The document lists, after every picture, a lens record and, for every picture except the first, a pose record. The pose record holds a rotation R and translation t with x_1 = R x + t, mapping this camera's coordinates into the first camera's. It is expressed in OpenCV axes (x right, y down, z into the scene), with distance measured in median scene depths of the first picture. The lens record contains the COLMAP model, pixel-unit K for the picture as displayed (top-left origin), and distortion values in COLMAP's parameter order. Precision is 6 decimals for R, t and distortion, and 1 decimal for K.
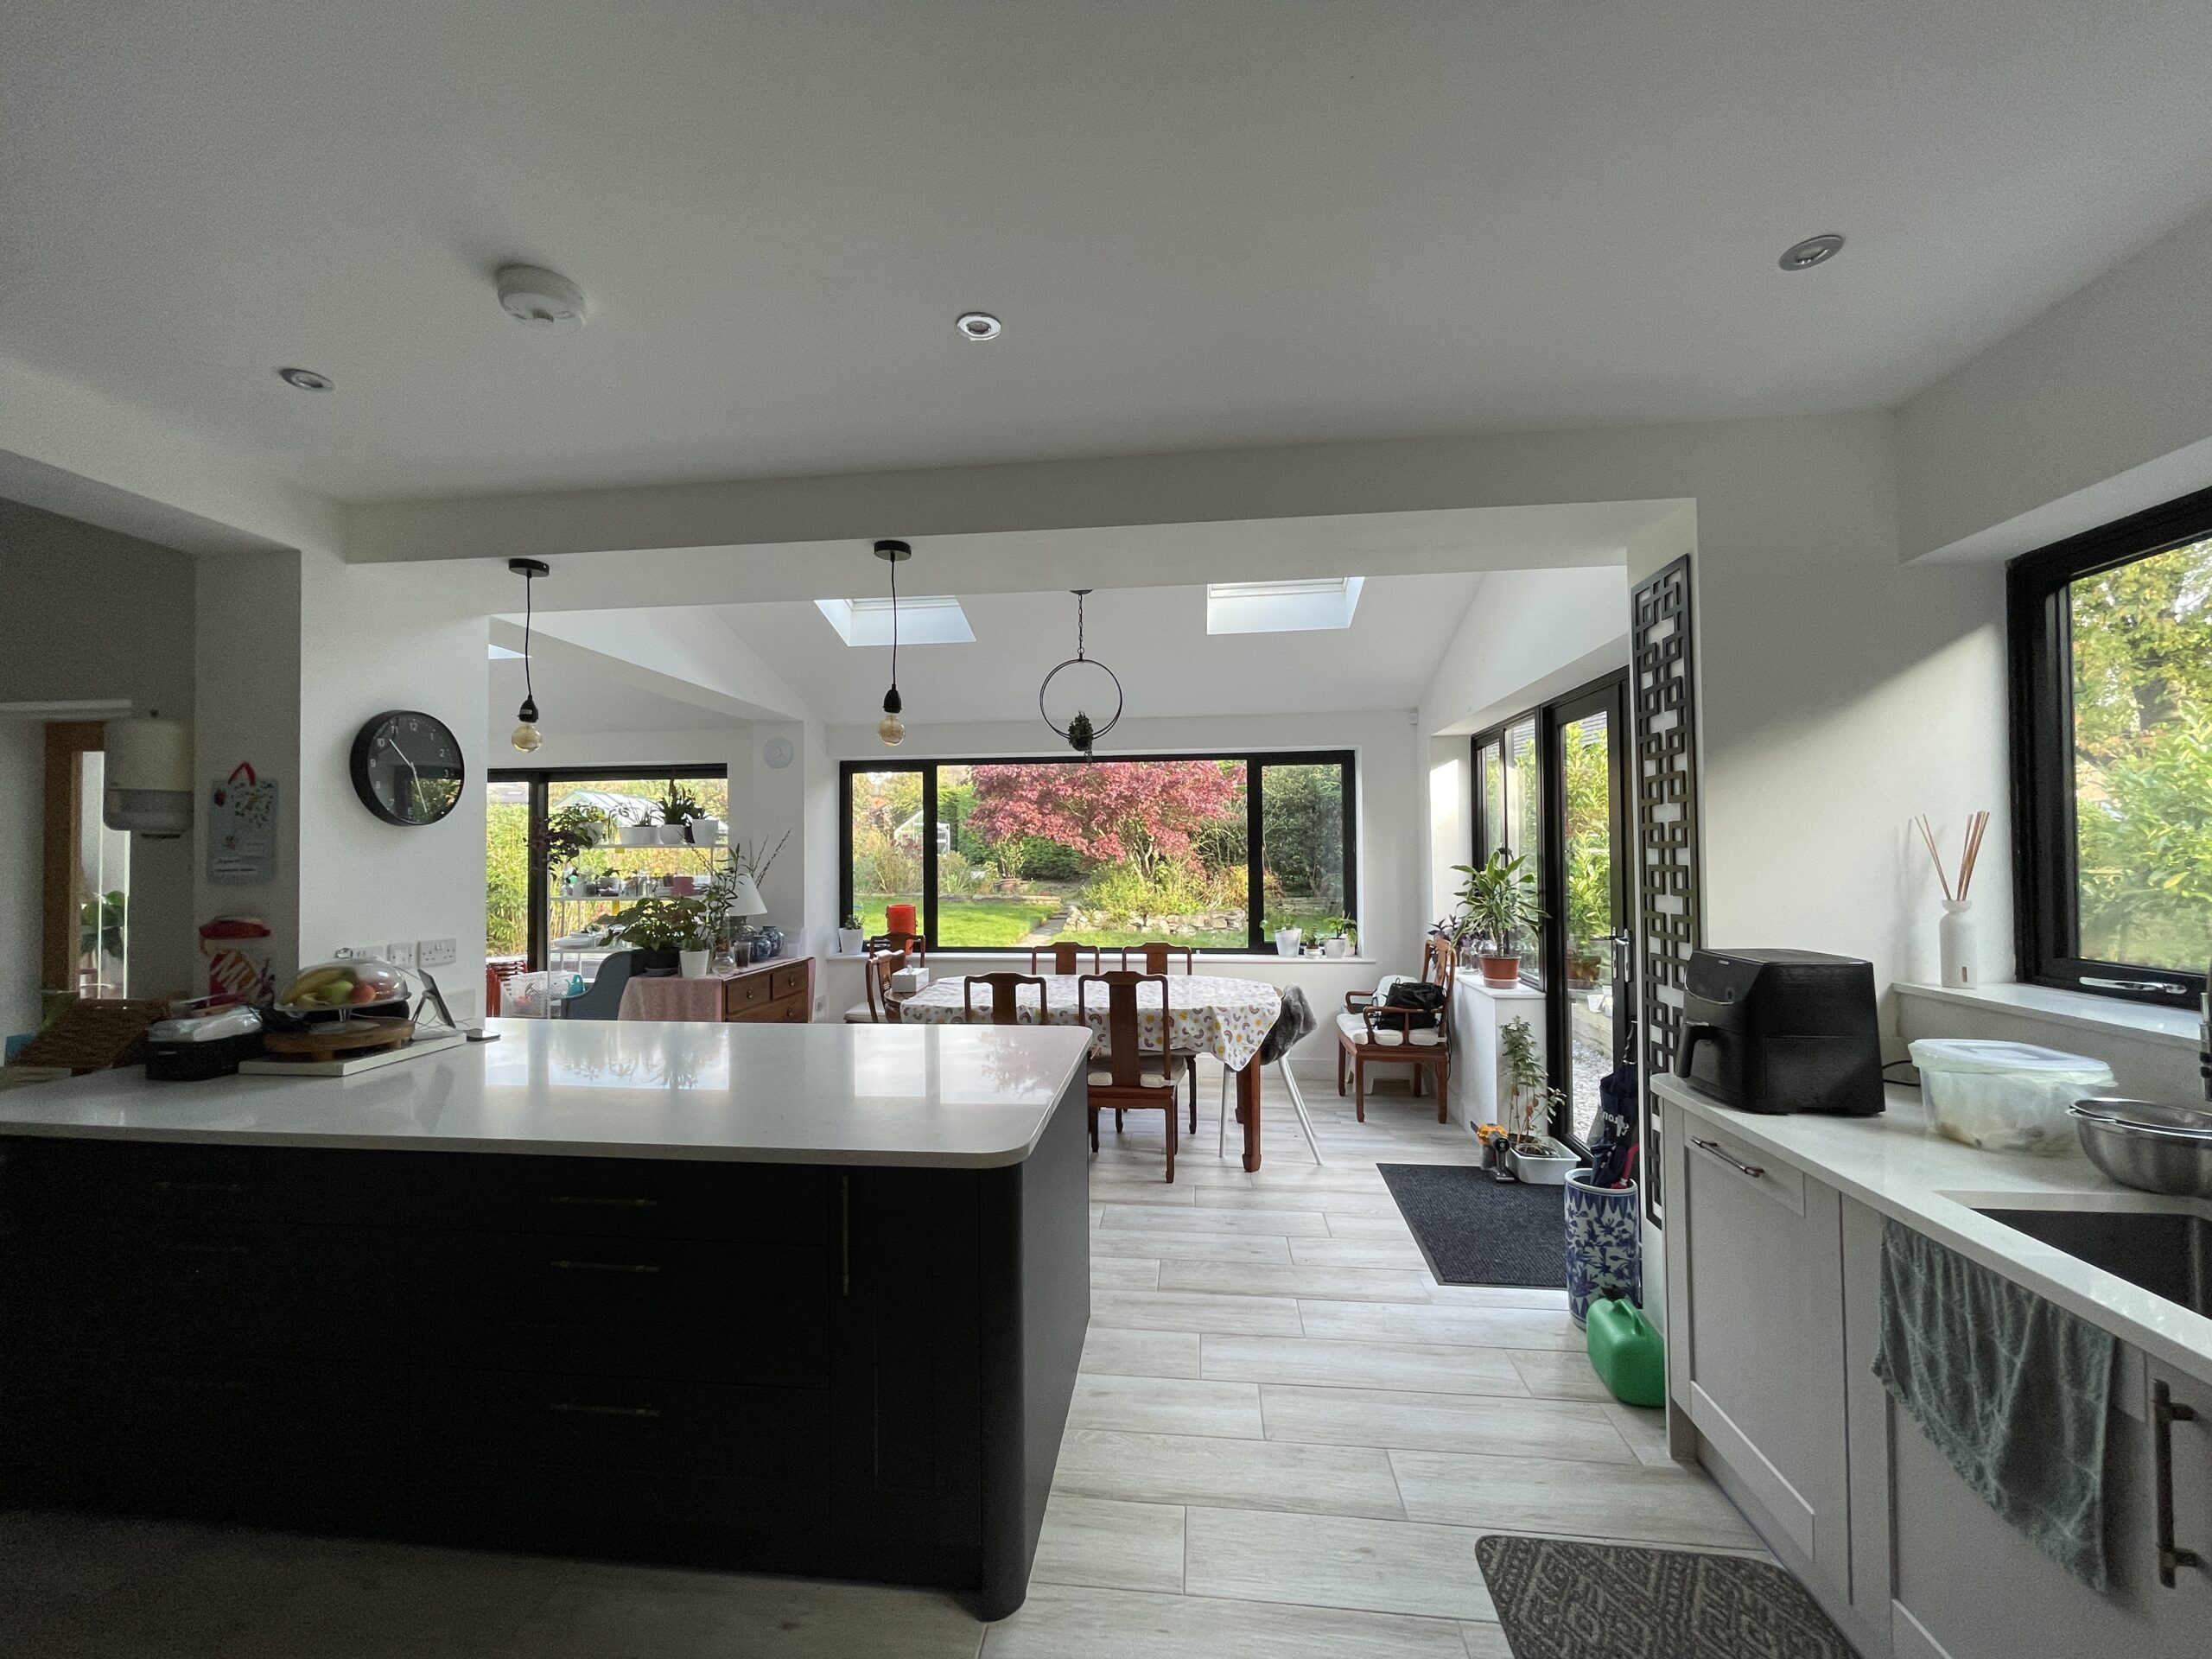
lens RADIAL K [[887.7, 0, 1095.1], [0, 887.7, 833.8], [0, 0, 1]] dist [-0.000308, -0.000030]
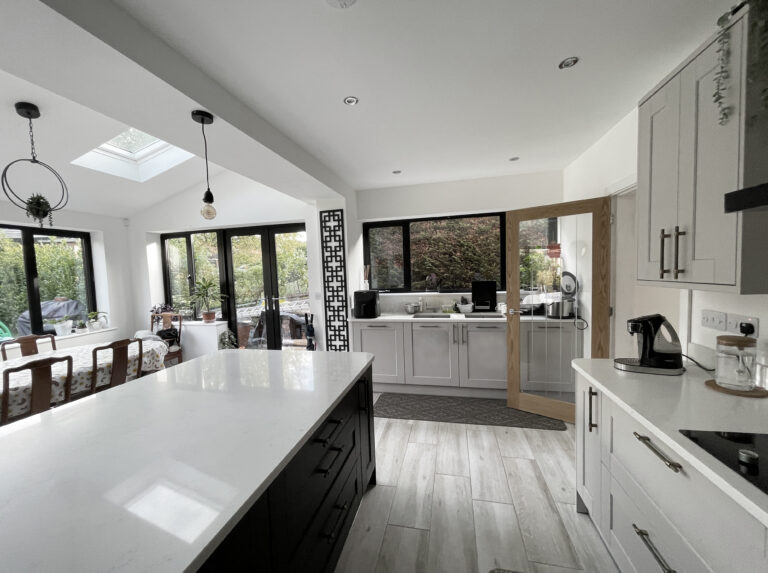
lens RADIAL K [[308.2, 0, 381.4], [0, 308.2, 287.7], [0, 0, 1]] dist [-0.000308, -0.000030]
pose [[0.101793, -0.051993, 0.993446, -0.416686], [0.014453, 0.998605, 0.050782, 0.010597], [-0.994701, 0.009189, 0.102403, 0.263535]]
